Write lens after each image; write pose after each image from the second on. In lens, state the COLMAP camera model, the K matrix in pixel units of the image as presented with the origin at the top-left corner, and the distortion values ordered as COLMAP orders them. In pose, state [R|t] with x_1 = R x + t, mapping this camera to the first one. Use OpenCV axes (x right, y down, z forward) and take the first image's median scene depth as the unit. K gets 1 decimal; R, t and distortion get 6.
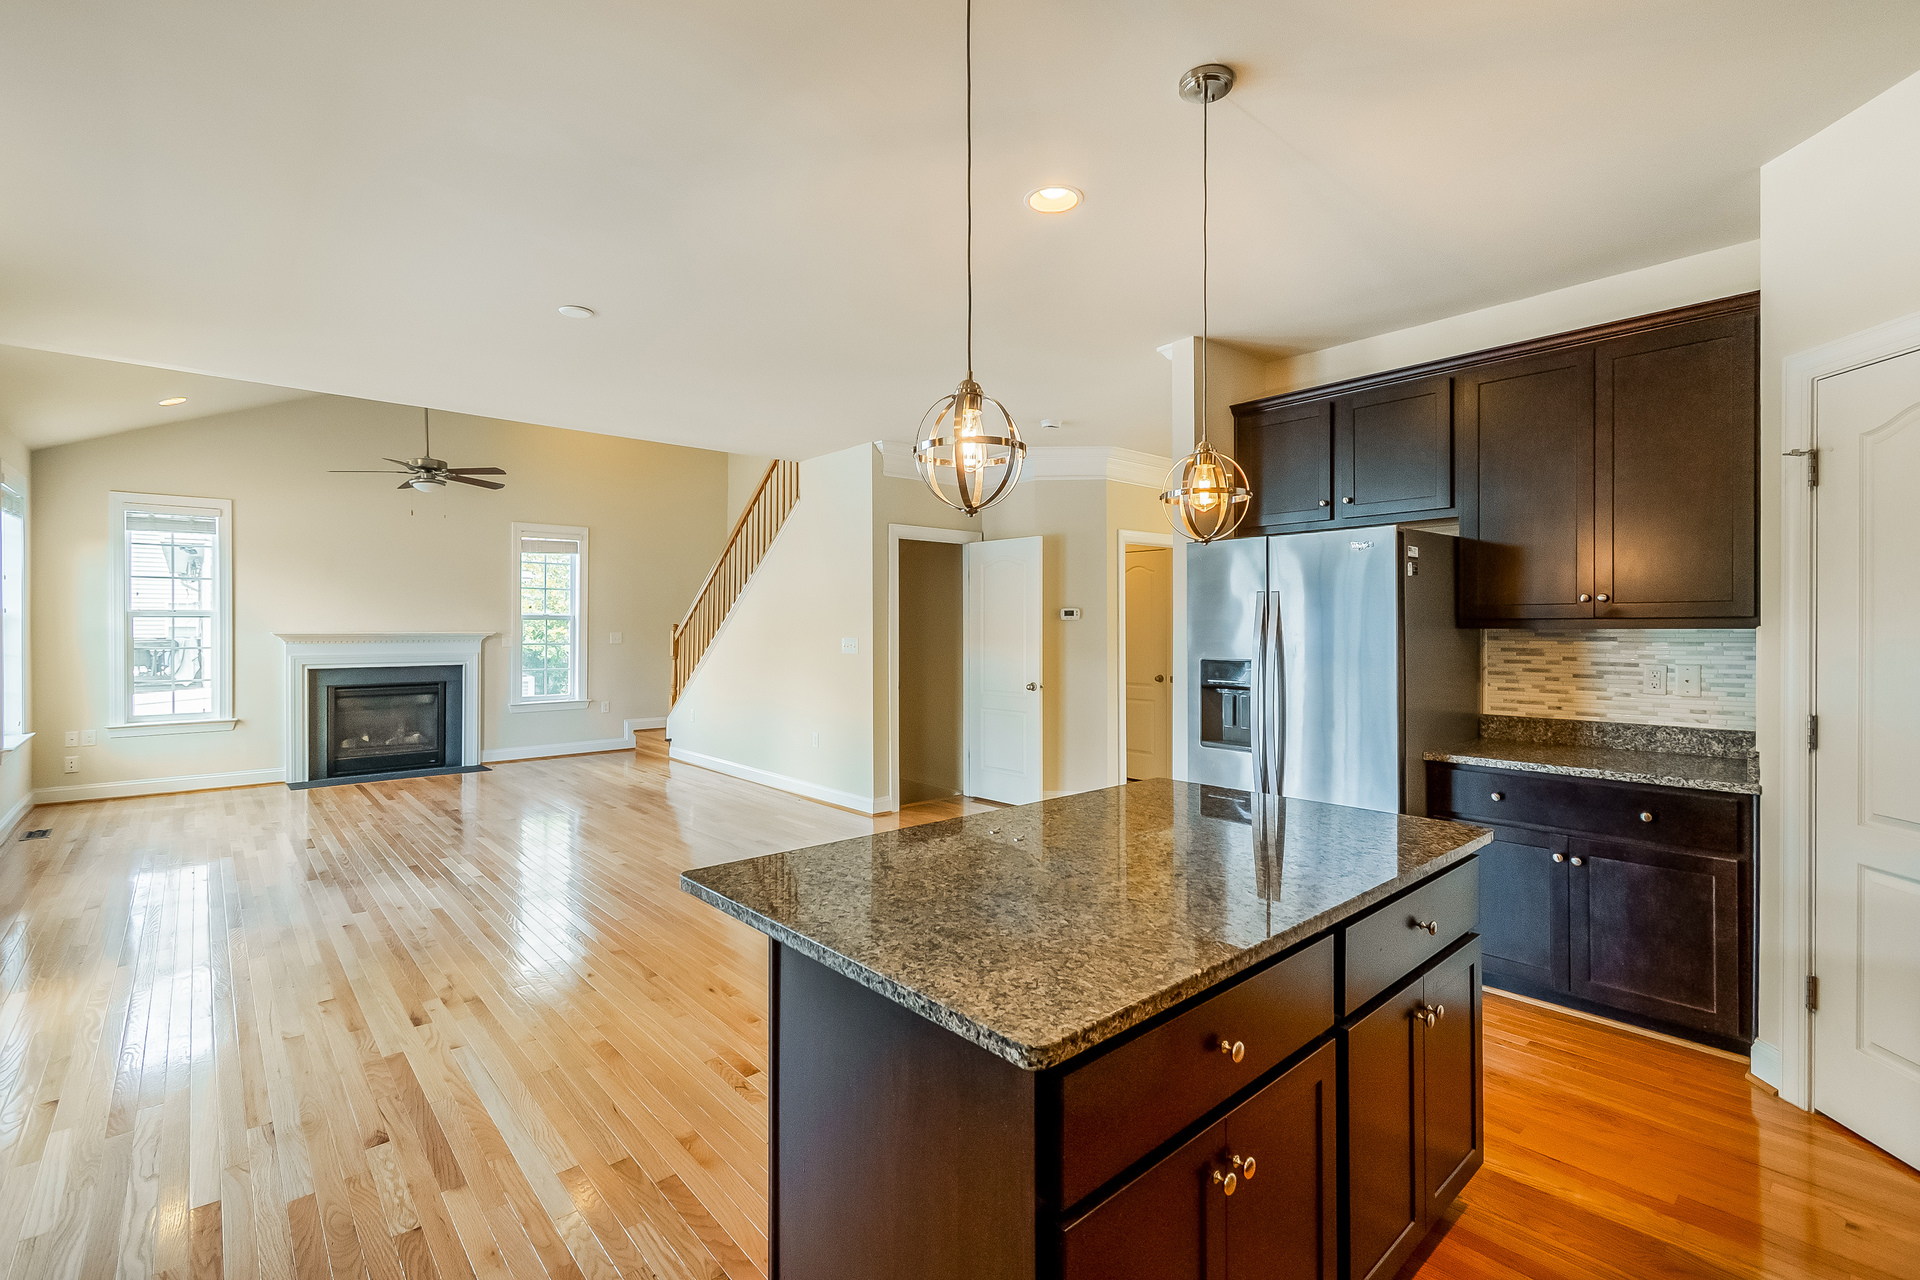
lens RADIAL K [[868.5, 0, 969.4], [0, 868.5, 629.2], [0, 0, 1]] dist [0.003480, -0.002862]
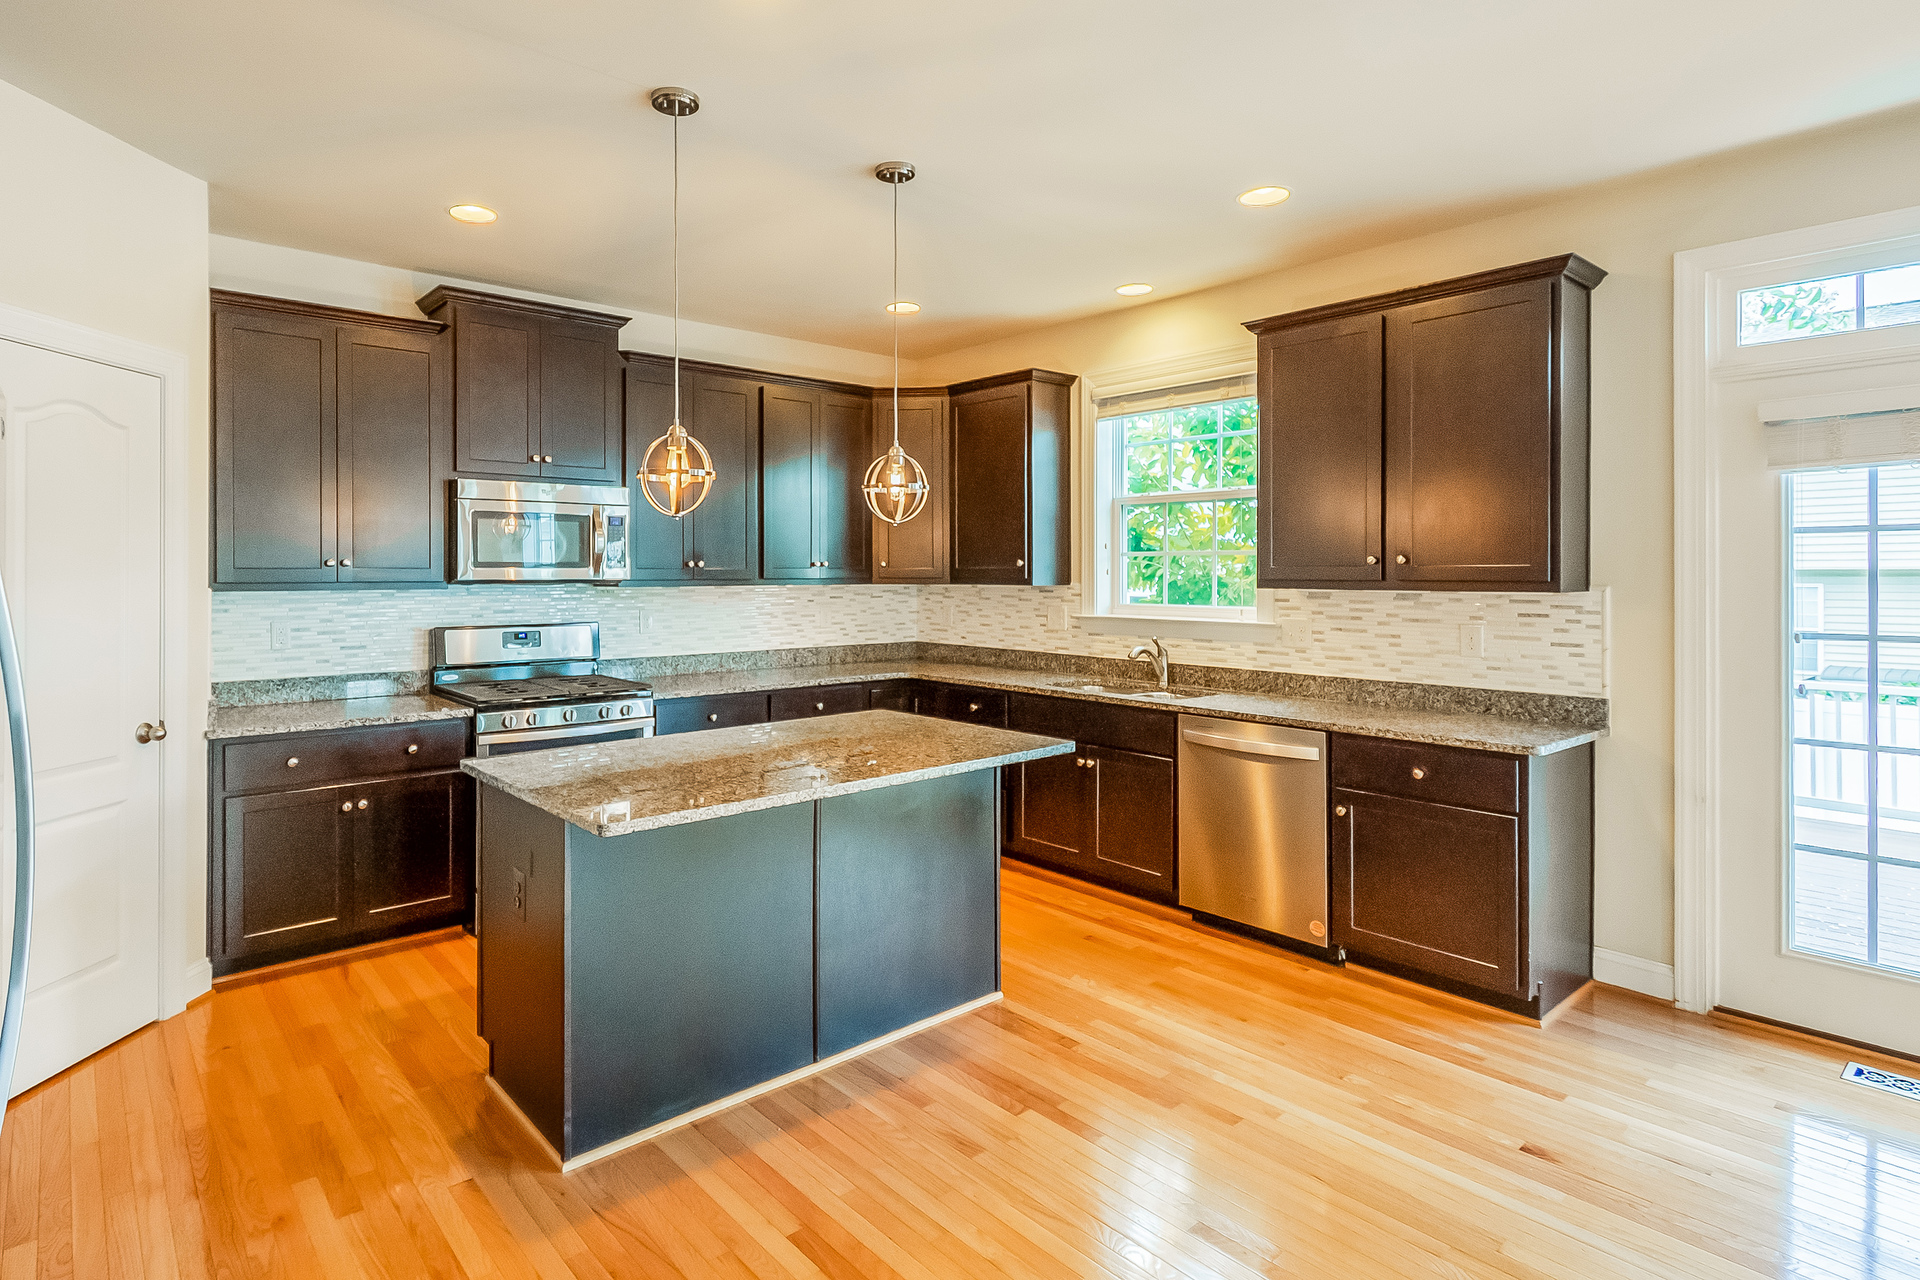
lens RADIAL K [[994.1, 0, 866.9], [0, 994.1, 574.8], [0, 0, 1]] dist [0.011944, -0.002891]
pose [[-0.999007, 0.002384, 0.044497, -0.008158], [0.002715, 0.999969, 0.007389, -0.009572], [-0.044478, 0.007503, -0.998982, 0.635980]]
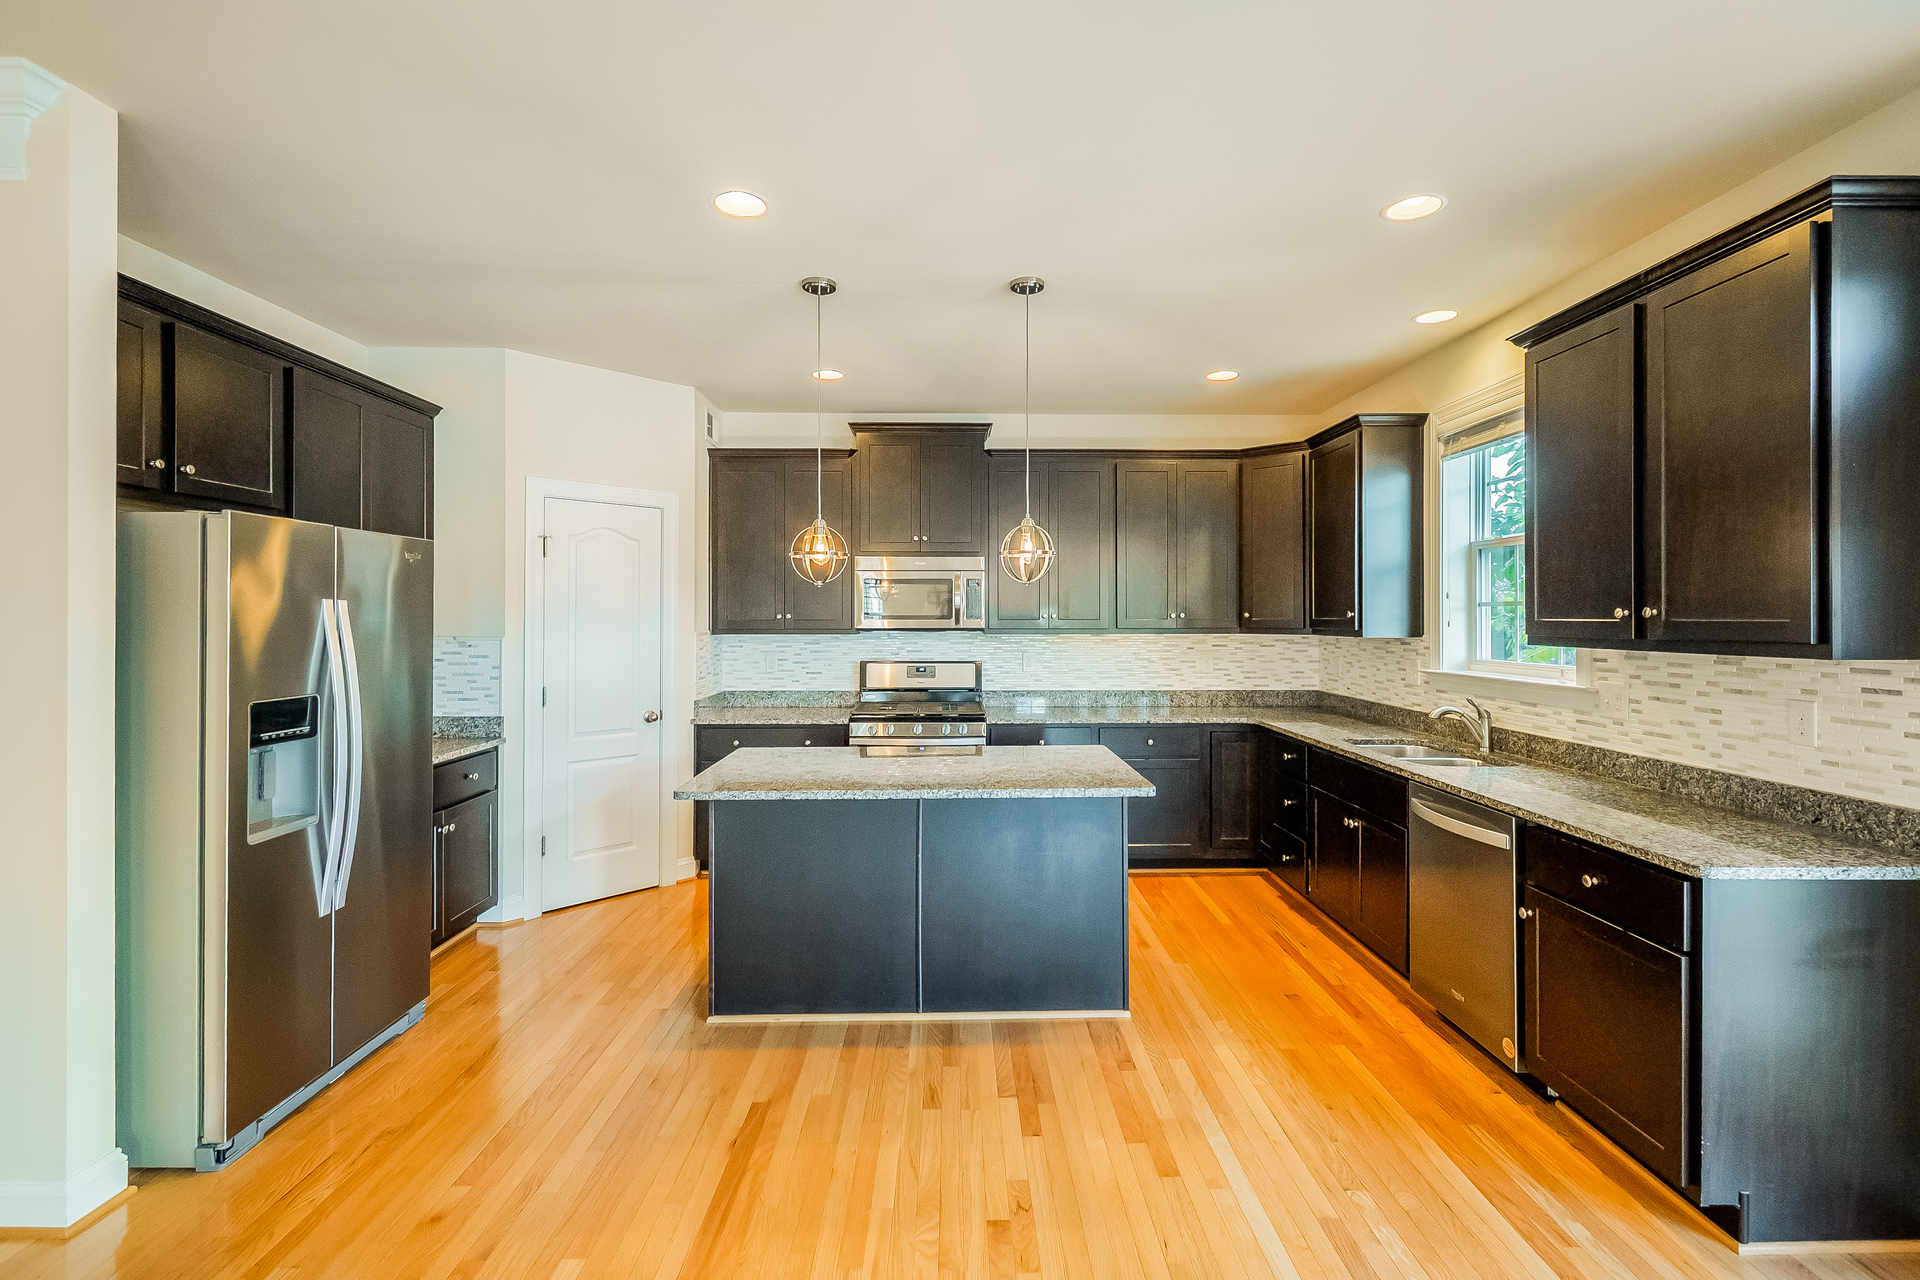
lens RADIAL K [[868.5, 0, 966.2], [0, 868.5, 619.3], [0, 0, 1]] dist [0.003480, -0.002862]
pose [[-0.761792, 0.001135, 0.647821, -0.257865], [0.004464, 0.999984, 0.003497, -0.012187], [-0.647807, 0.005556, -0.761784, 0.562644]]
